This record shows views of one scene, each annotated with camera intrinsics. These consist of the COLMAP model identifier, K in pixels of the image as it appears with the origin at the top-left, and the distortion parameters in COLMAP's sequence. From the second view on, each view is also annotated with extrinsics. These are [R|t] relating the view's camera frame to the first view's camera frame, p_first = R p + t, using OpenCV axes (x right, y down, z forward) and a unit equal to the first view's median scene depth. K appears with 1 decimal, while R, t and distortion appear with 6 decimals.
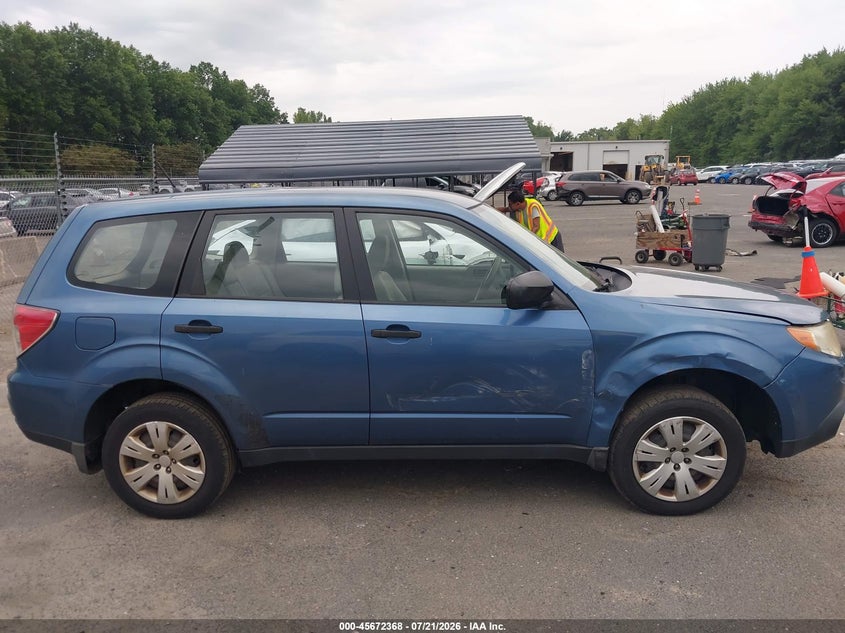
lens RADIAL K [[654.9, 0, 425.2], [0, 654.9, 312.7], [0, 0, 1]] dist [0.060451, -0.094028]
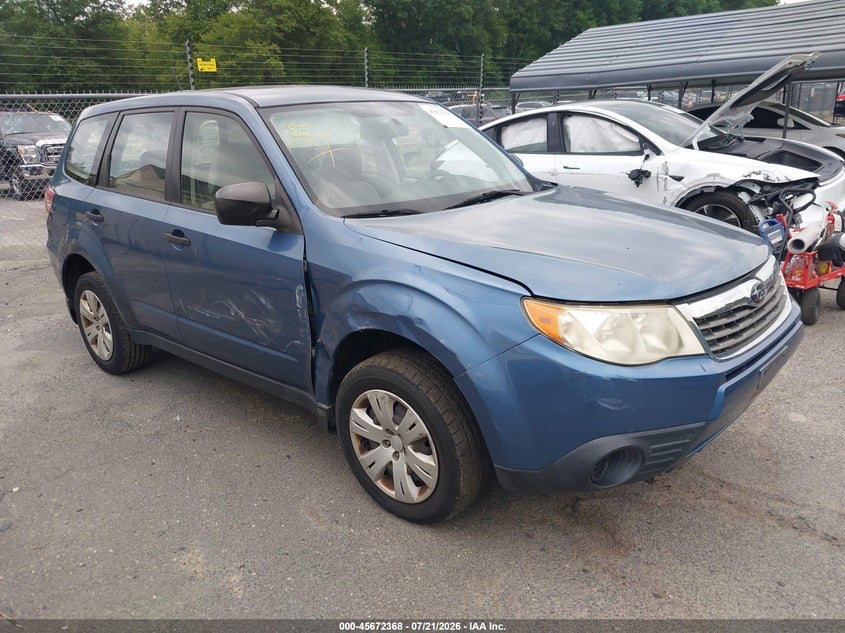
lens RADIAL K [[654.9, 0, 425.2], [0, 654.9, 312.7], [0, 0, 1]] dist [0.060451, -0.094028]
pose [[0.781931, 0.177672, -0.597508, 0.818208], [-0.101751, 0.982044, 0.158860, -0.052655], [0.615004, -0.063420, 0.785969, 0.423719]]
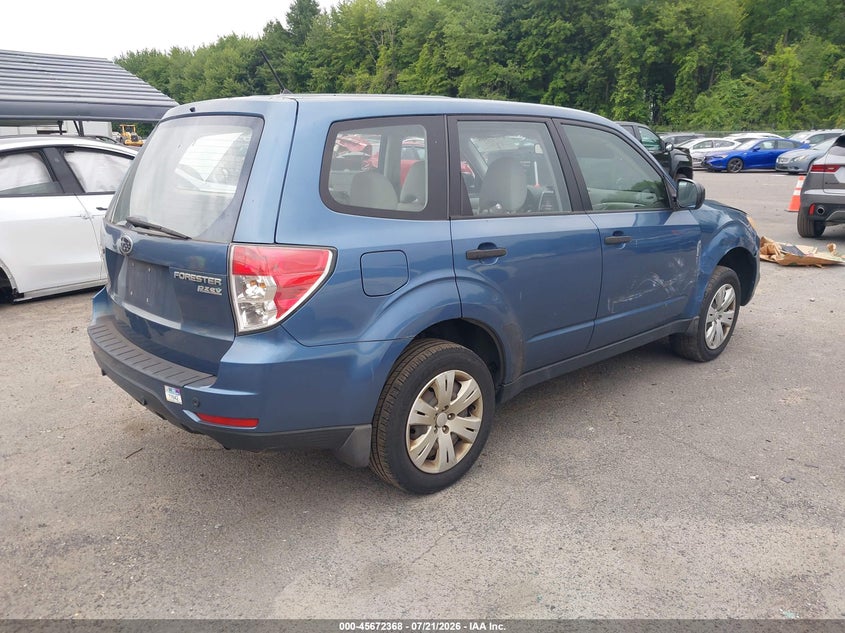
lens RADIAL K [[654.9, 0, 425.2], [0, 654.9, 312.7], [0, 0, 1]] dist [0.060451, -0.094028]
pose [[0.701876, -0.148313, 0.696687, -0.989516], [0.119760, 0.988730, 0.089833, 0.014512], [-0.702159, 0.020383, 0.711728, 0.435742]]
